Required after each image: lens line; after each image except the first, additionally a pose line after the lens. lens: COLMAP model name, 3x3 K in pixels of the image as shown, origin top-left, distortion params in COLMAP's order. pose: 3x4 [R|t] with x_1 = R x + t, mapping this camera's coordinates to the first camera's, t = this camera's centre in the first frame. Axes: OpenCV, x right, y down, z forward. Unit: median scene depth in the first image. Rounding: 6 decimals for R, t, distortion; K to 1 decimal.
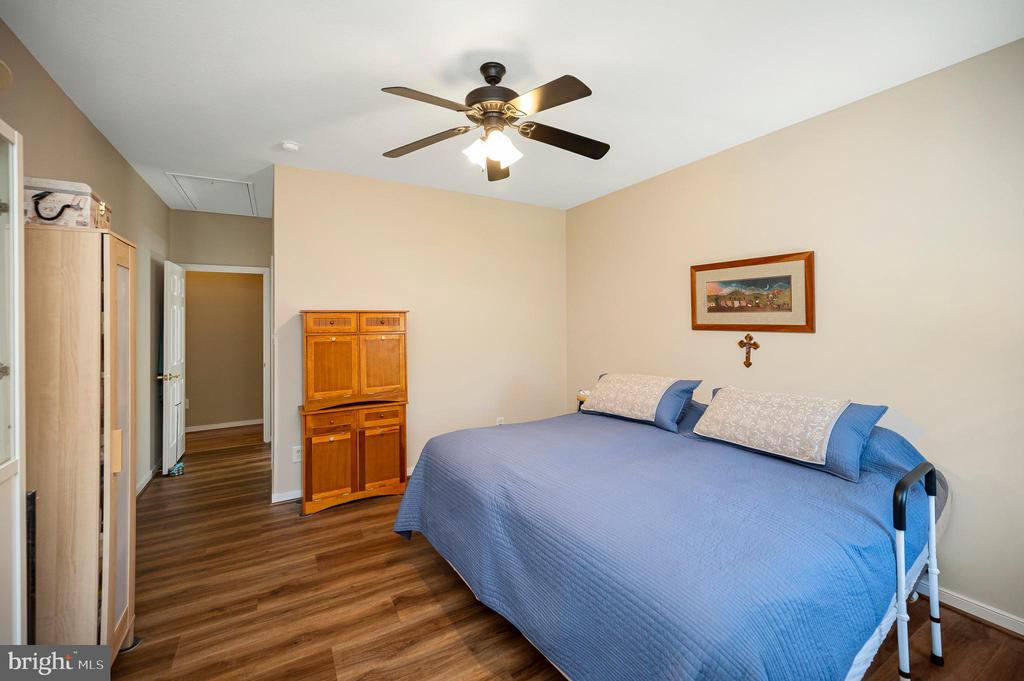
lens RADIAL K [[427.7, 0, 513.6], [0, 427.7, 307.9], [0, 0, 1]] dist [0.001560, 0.000037]
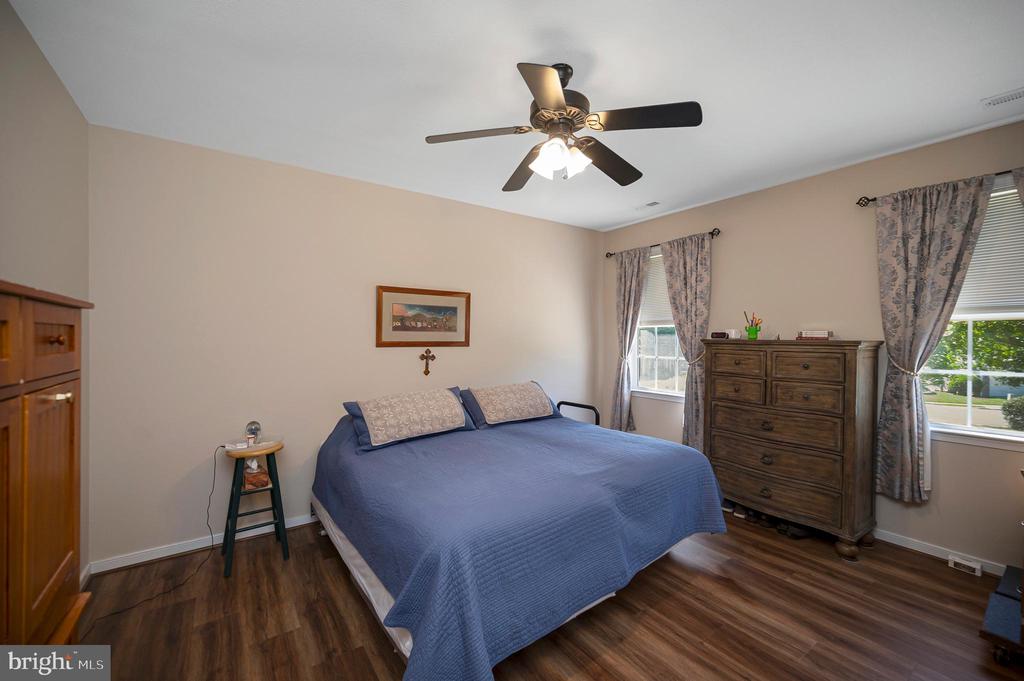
lens RADIAL K [[419.0, 0, 512.8], [0, 419.0, 334.0], [0, 0, 1]] dist [0.001531, 0.000097]
pose [[-0.089951, 0.015666, 0.995823, -0.706194], [-0.028505, 0.999426, -0.018298, 0.032655], [-0.995538, -0.030032, -0.089453, 0.861701]]
